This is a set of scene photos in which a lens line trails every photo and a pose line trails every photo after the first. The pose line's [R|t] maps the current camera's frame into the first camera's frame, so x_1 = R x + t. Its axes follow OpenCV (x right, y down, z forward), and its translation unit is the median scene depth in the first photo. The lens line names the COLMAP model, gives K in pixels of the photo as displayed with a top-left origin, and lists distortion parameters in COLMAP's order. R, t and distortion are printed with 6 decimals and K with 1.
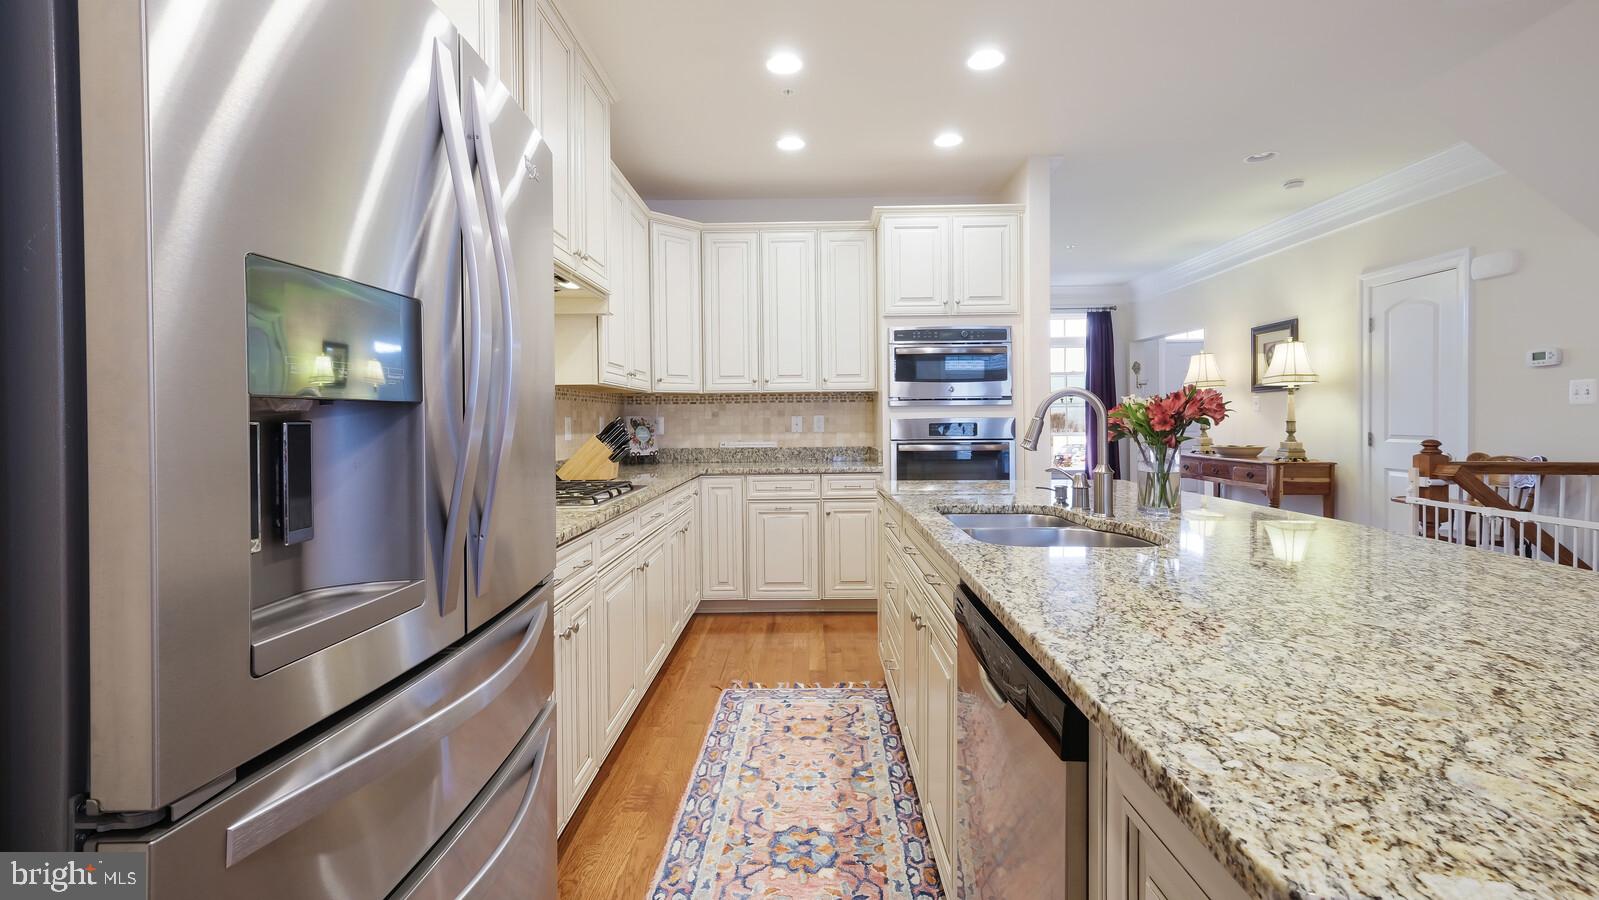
lens RADIAL K [[701.1, 0, 798.0], [0, 701.1, 440.2], [0, 0, 1]] dist [0.010110, -0.001572]
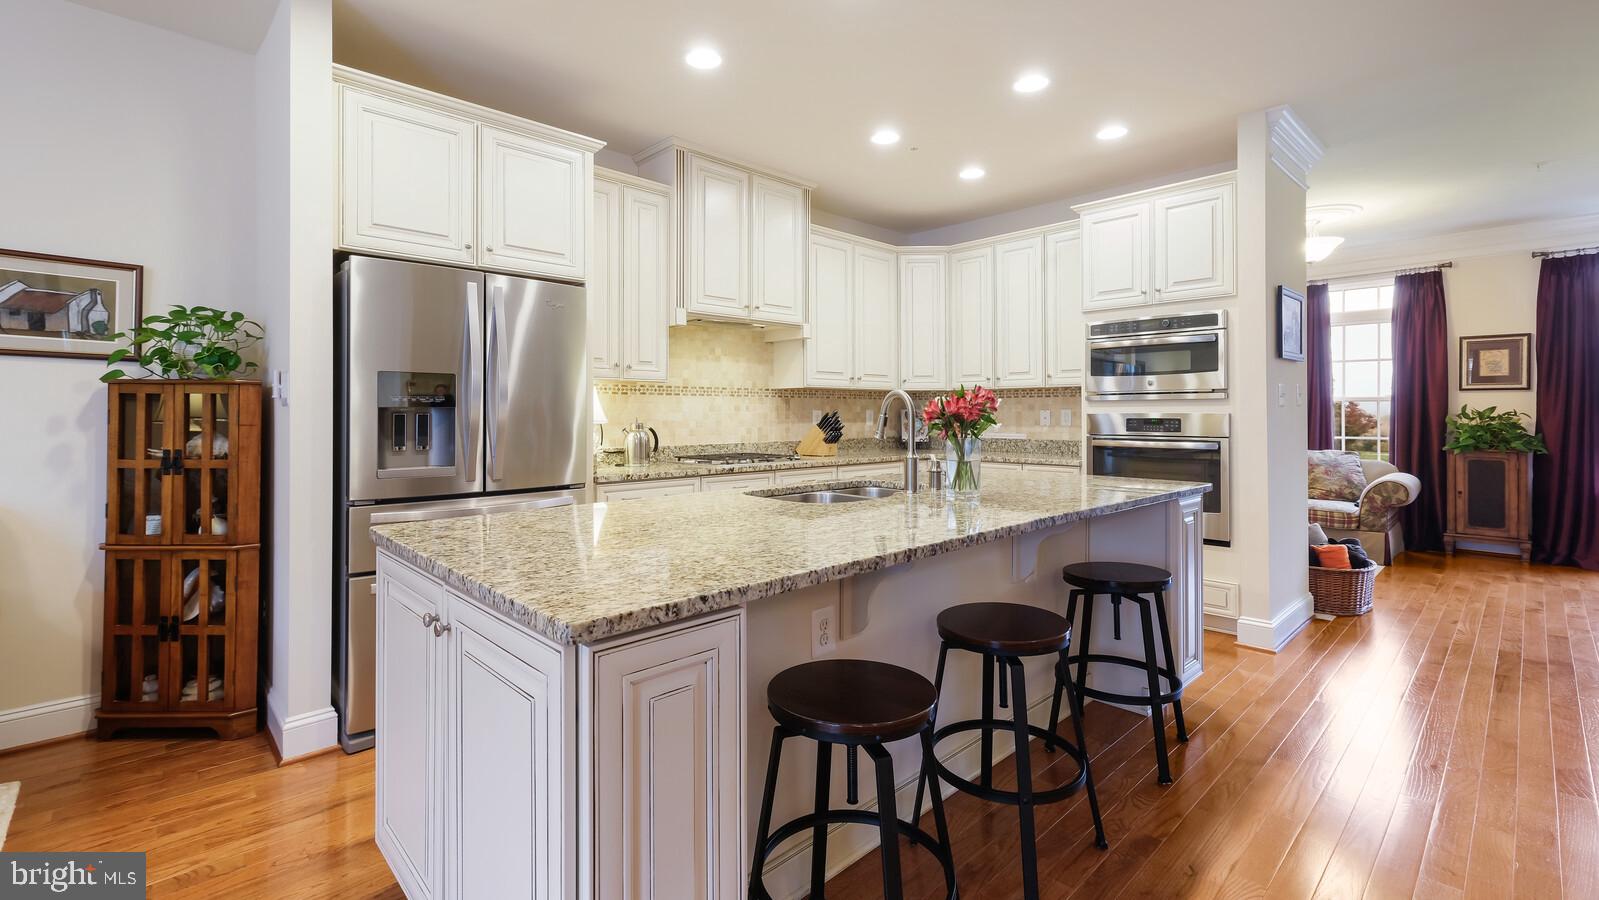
lens RADIAL K [[701.1, 0, 794.9], [0, 701.1, 409.9], [0, 0, 1]] dist [0.010110, -0.001572]
pose [[0.706058, 0.003786, -0.708144, 0.515492], [-0.025135, 0.999490, -0.019716, -0.004886], [0.707708, 0.031720, 0.705792, -0.004016]]
